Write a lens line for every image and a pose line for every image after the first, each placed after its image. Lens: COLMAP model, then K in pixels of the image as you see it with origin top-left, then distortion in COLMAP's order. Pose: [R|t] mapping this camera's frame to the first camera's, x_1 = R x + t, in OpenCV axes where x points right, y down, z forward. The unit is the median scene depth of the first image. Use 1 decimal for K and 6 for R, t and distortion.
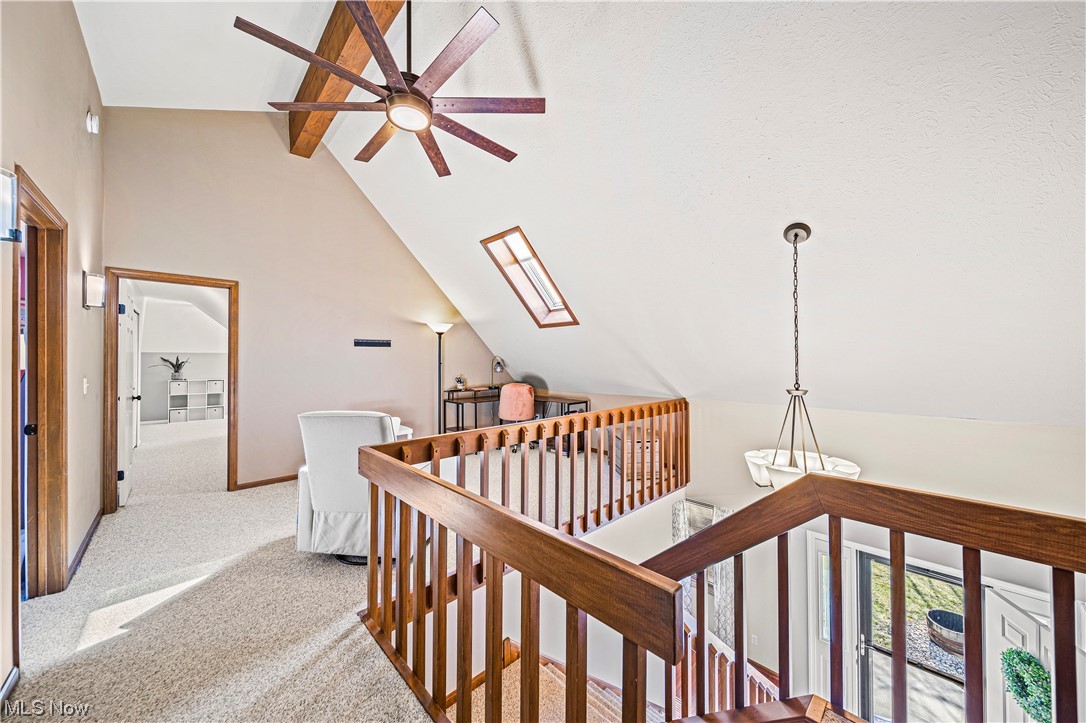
lens RADIAL K [[379.2, 0, 540.7], [0, 379.2, 360.5], [0, 0, 1]] dist [-0.000594, 0.000265]
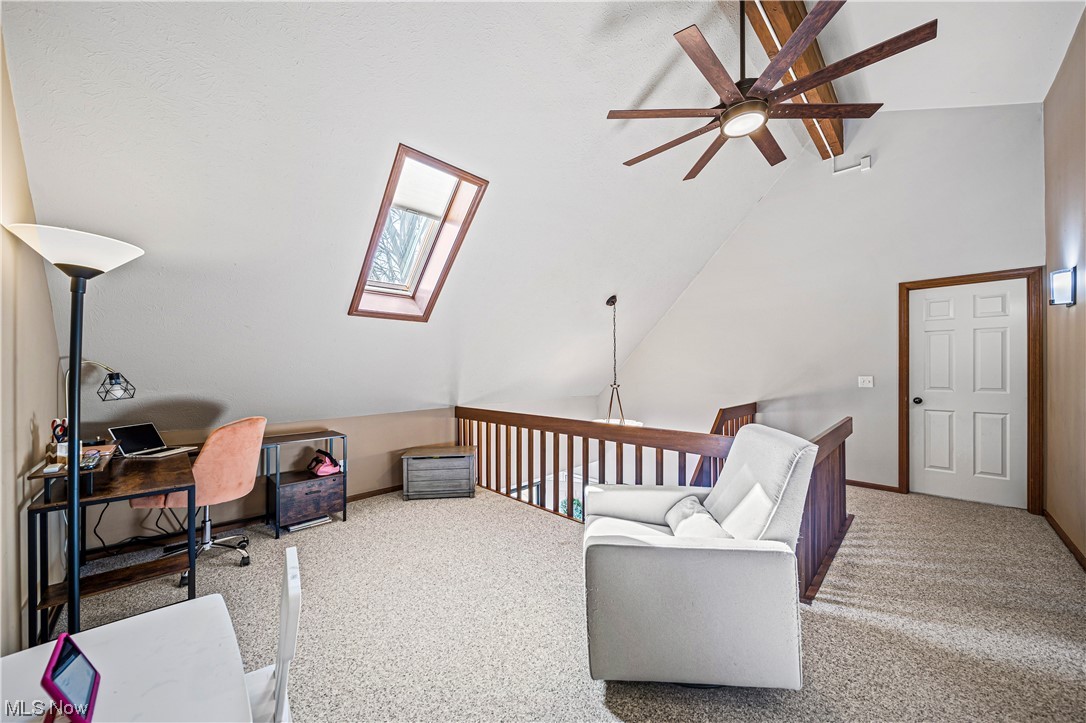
lens RADIAL K [[379.2, 0, 540.7], [0, 379.2, 360.5], [0, 0, 1]] dist [-0.000594, 0.000265]
pose [[-0.012425, 0.026024, 0.999584, -1.213053], [-0.002526, 0.999657, -0.026057, 0.007235], [-0.999920, -0.002849, -0.012355, 1.379533]]
